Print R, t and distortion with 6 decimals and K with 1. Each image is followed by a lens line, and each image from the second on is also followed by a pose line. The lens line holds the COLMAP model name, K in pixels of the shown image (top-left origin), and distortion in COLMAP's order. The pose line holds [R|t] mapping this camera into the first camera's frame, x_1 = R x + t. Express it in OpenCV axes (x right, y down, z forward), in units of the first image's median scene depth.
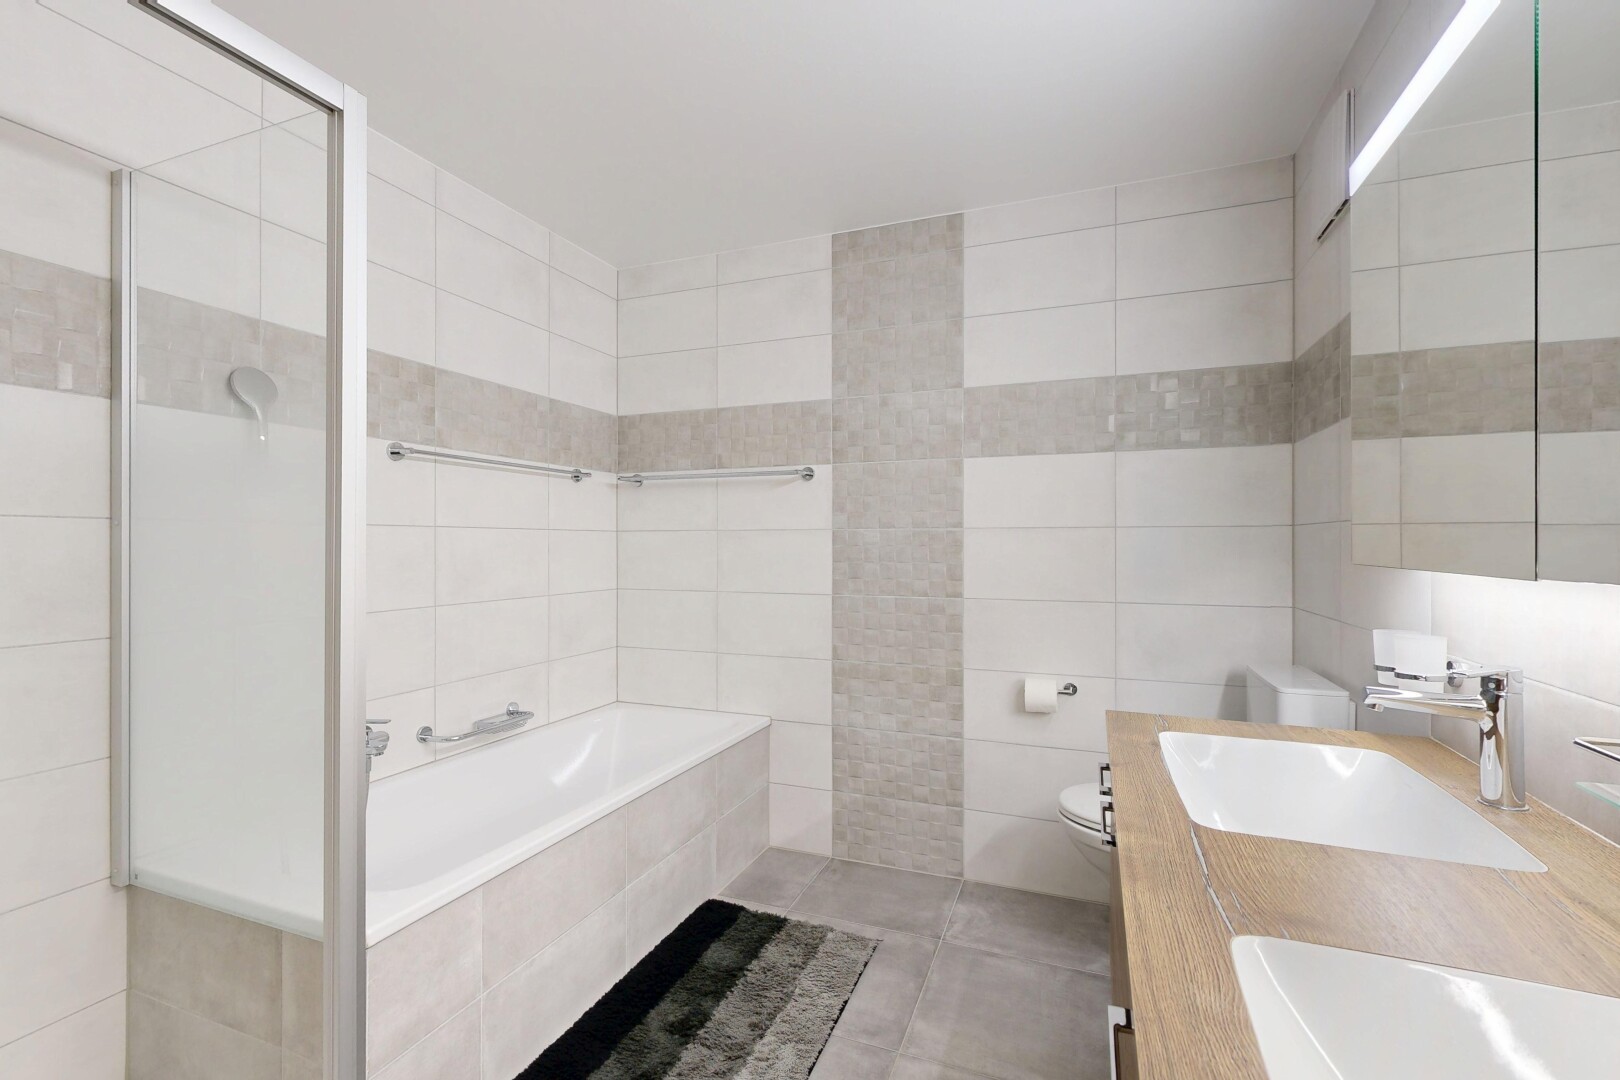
lens RADIAL K [[705.6, 0, 812.3], [0, 705.6, 541.9], [0, 0, 1]] dist [0.001113, -0.000019]
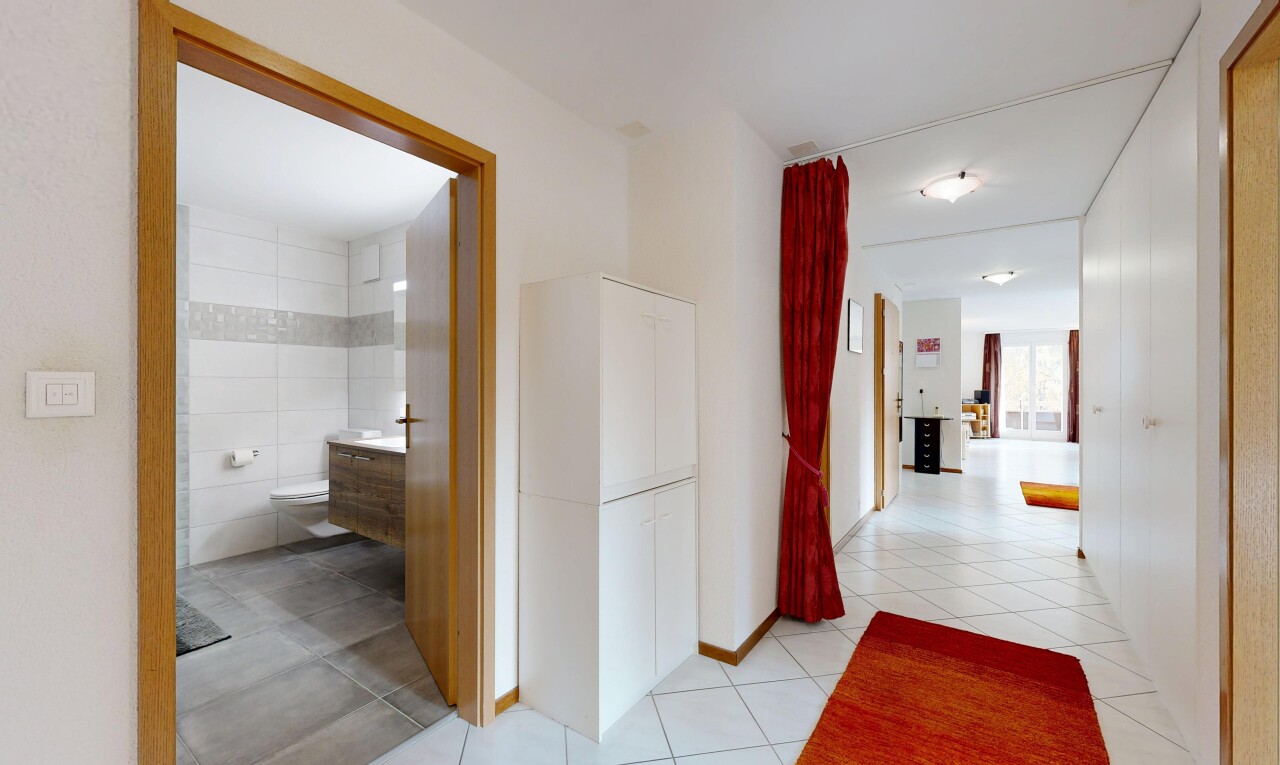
lens RADIAL K [[500.2, 0, 642.1], [0, 500.2, 384.5], [0, 0, 1]] dist [0.000806, 0.000376]
pose [[0.229288, -0.003091, 0.973354, -0.896813], [-0.003673, 0.999985, 0.004041, -0.010643], [-0.973352, -0.004502, 0.229274, -0.519964]]
